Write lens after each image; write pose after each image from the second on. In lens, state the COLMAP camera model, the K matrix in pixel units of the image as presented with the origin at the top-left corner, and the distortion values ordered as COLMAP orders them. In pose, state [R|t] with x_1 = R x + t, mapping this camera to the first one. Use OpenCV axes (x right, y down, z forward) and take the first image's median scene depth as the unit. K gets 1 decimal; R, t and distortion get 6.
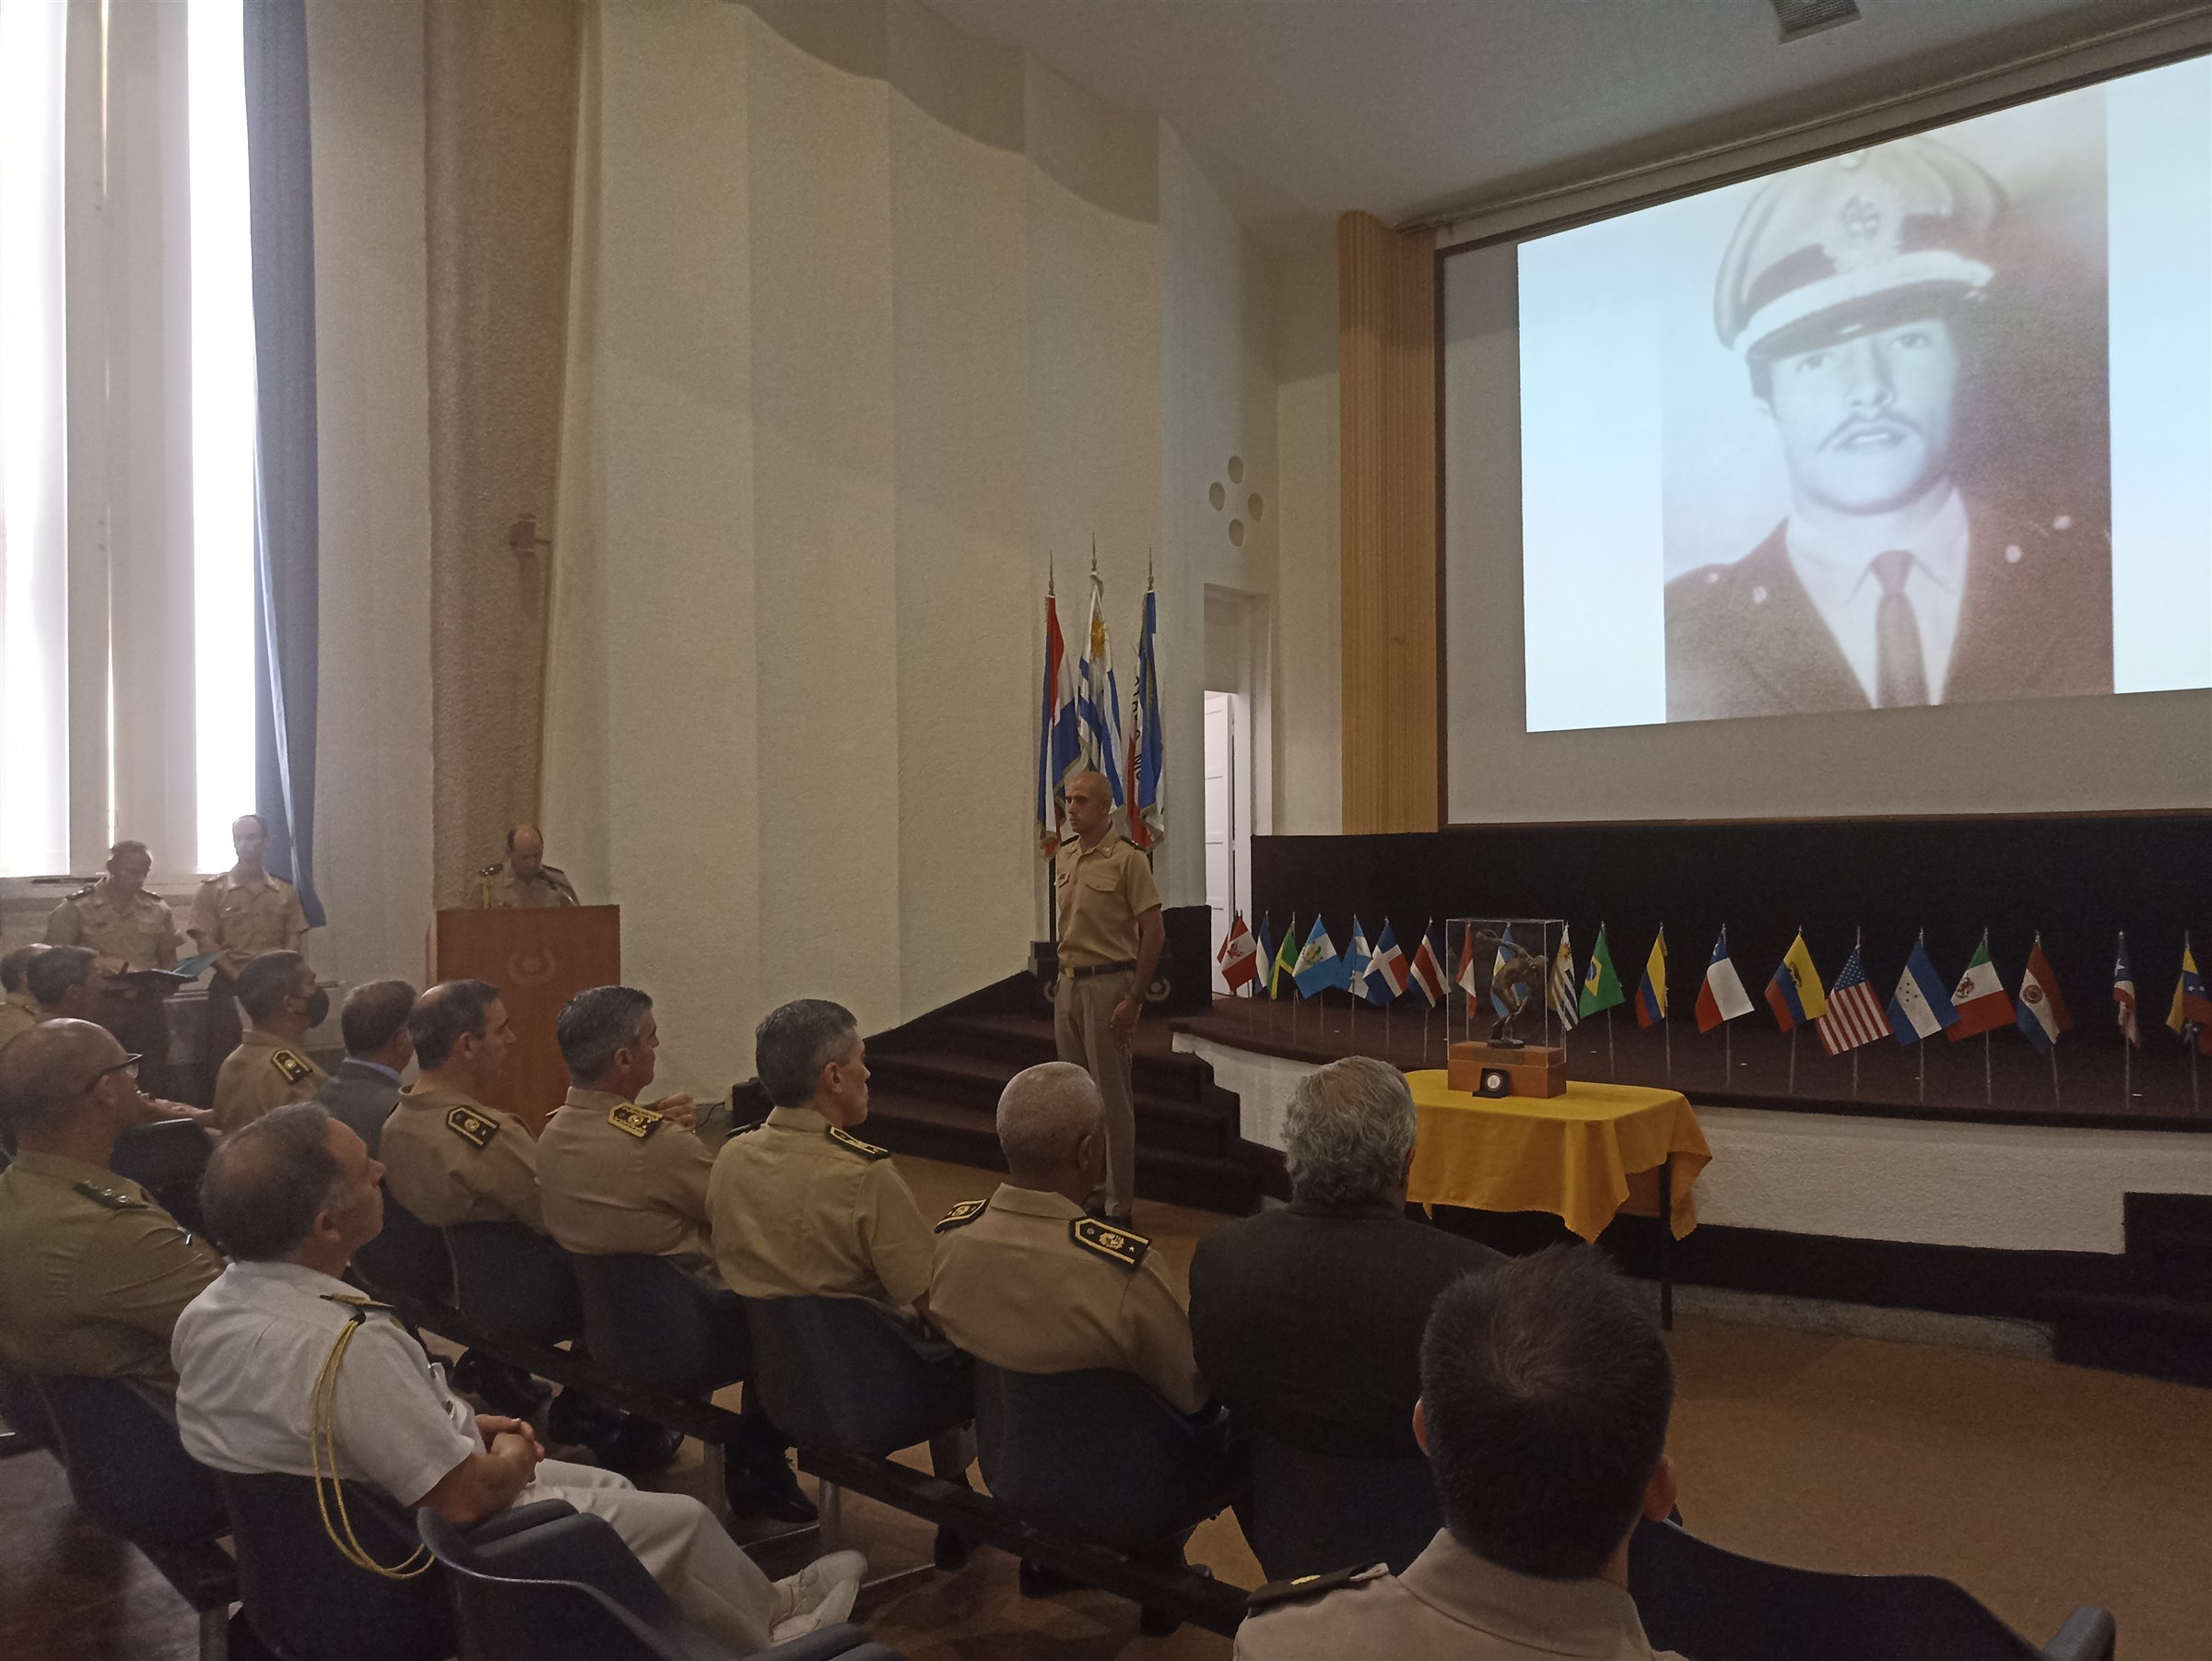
lens RADIAL K [[1615.0, 0, 1104.5], [0, 1615.0, 828.6], [0, 0, 1]] dist [0.001890, 0.002354]
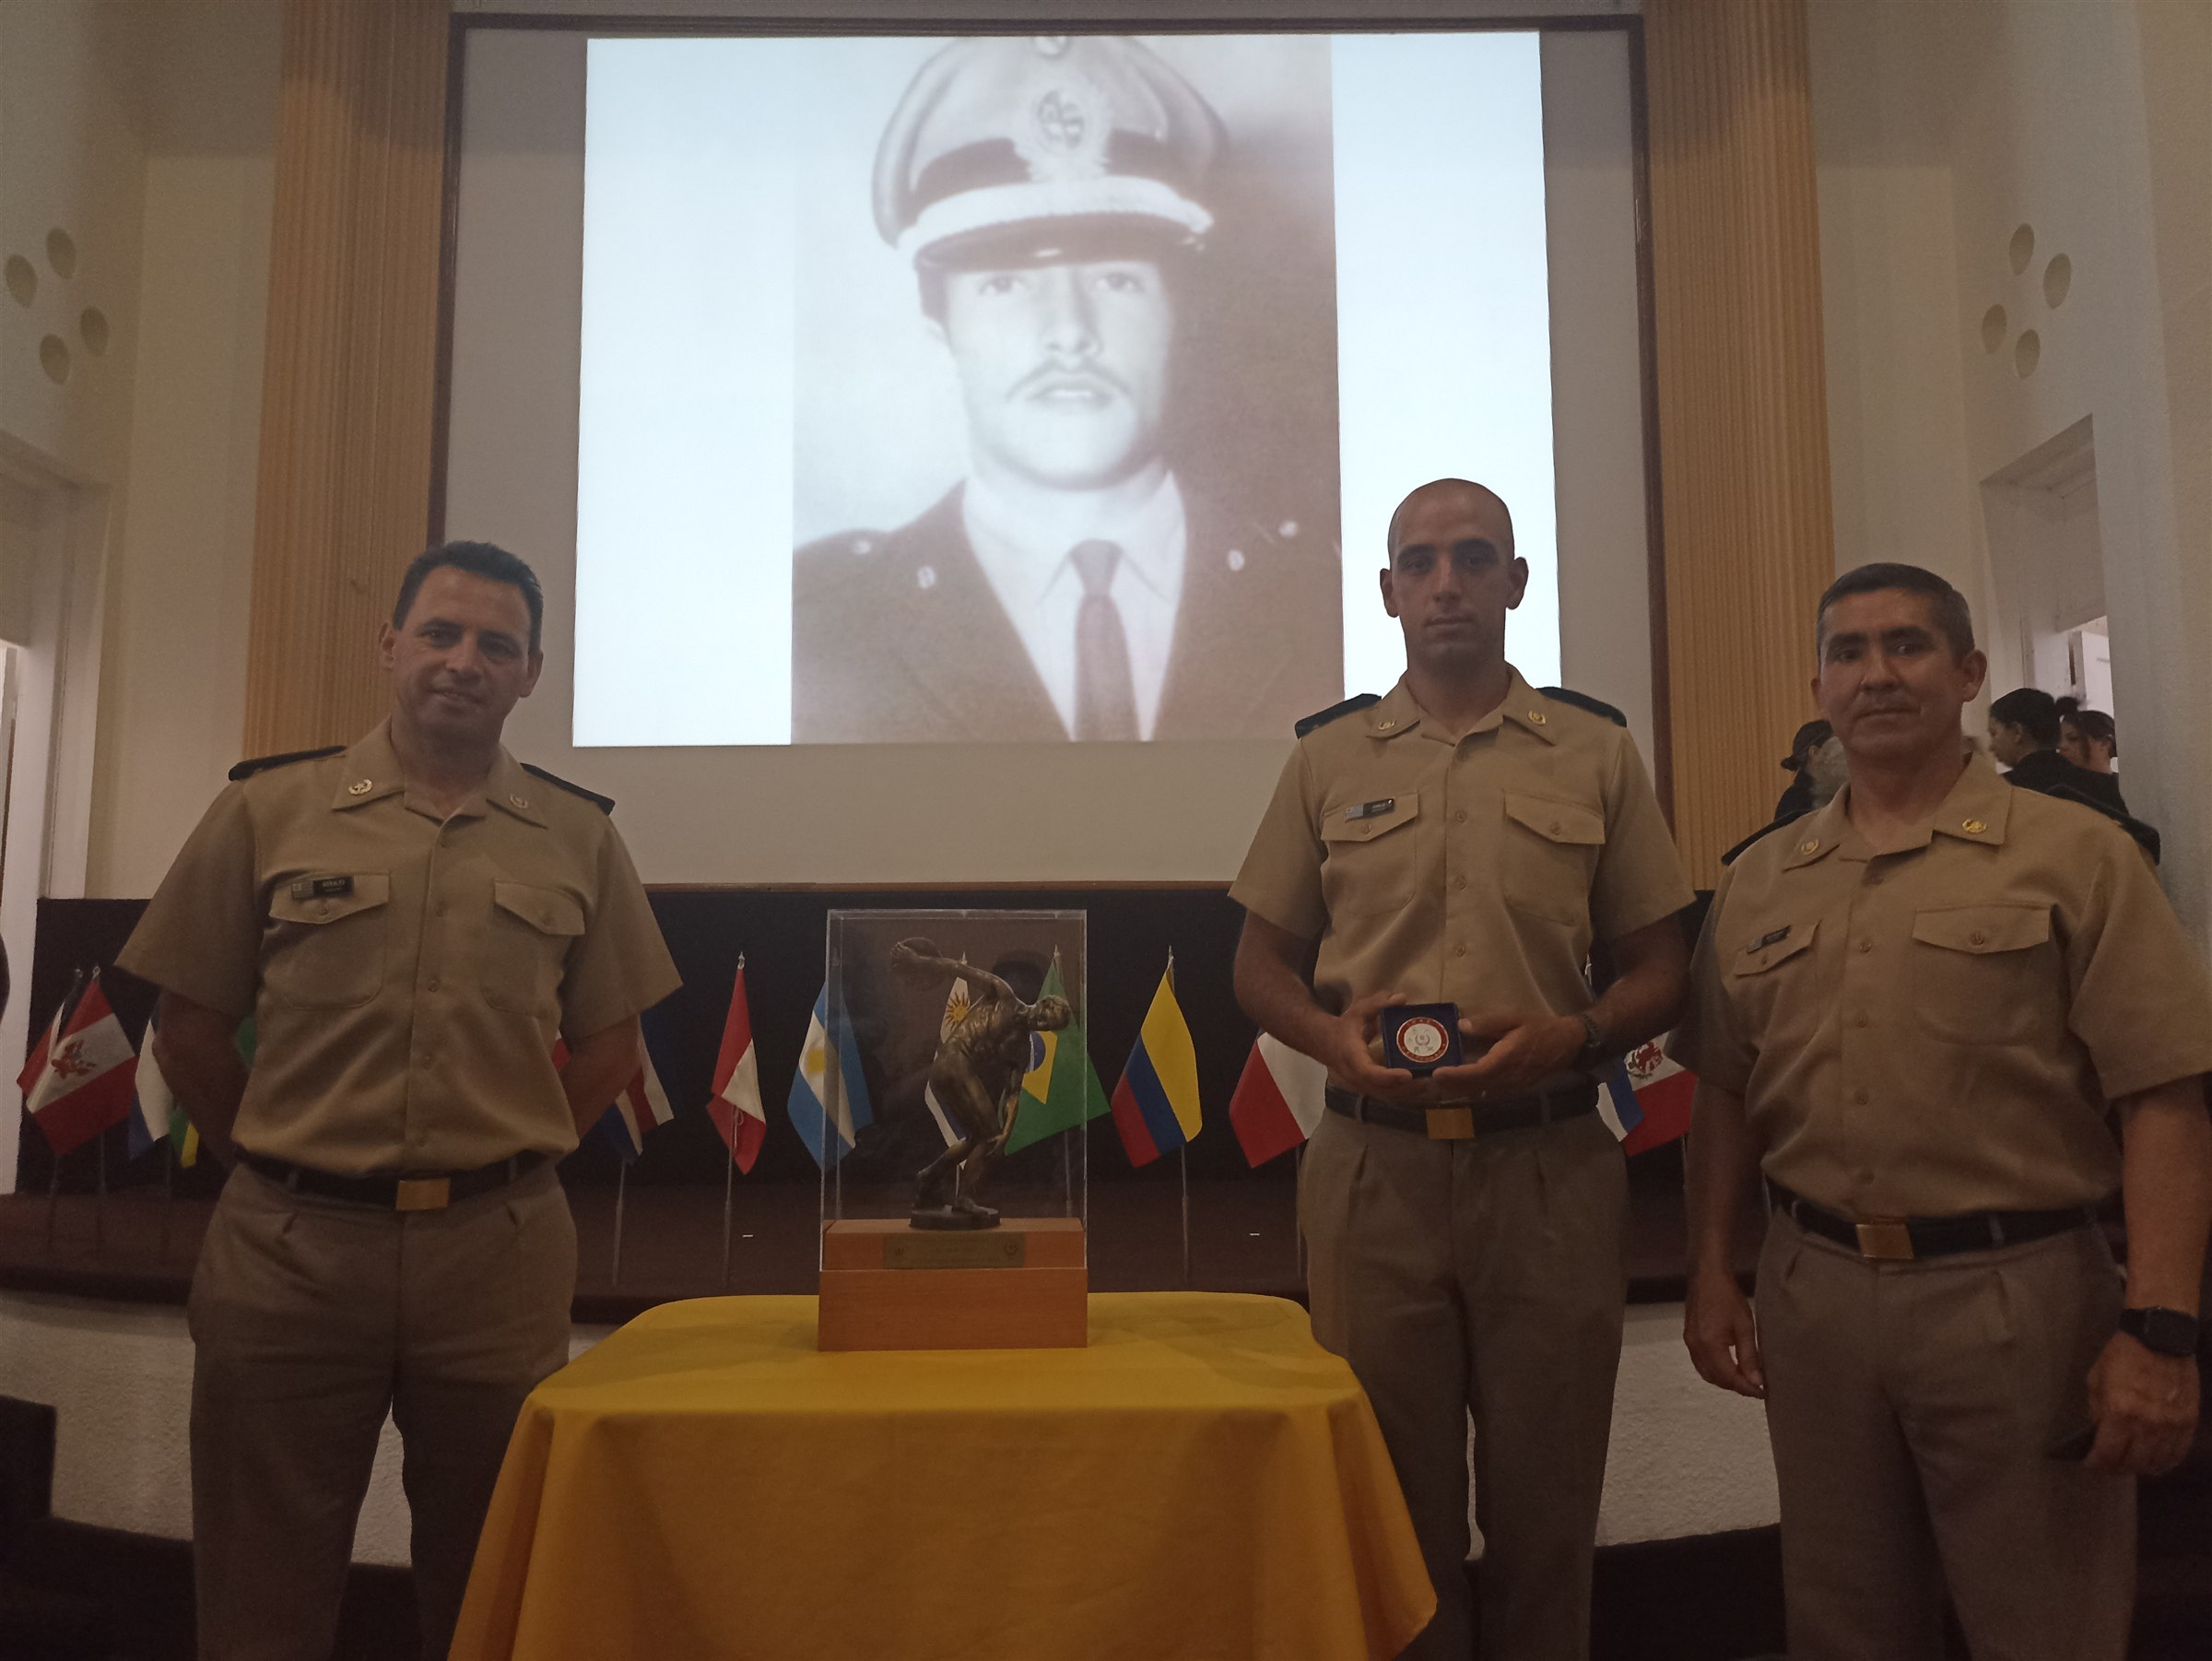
lens RADIAL K [[1644.9, 0, 1126.7], [0, 1644.9, 833.9], [0, 0, 1]] dist [0.016799, -0.013091]
pose [[0.754093, 0.079264, 0.651967, 0.001015], [-0.009200, 0.993868, -0.110189, 0.051858], [-0.656703, 0.077094, 0.750198, 0.410097]]
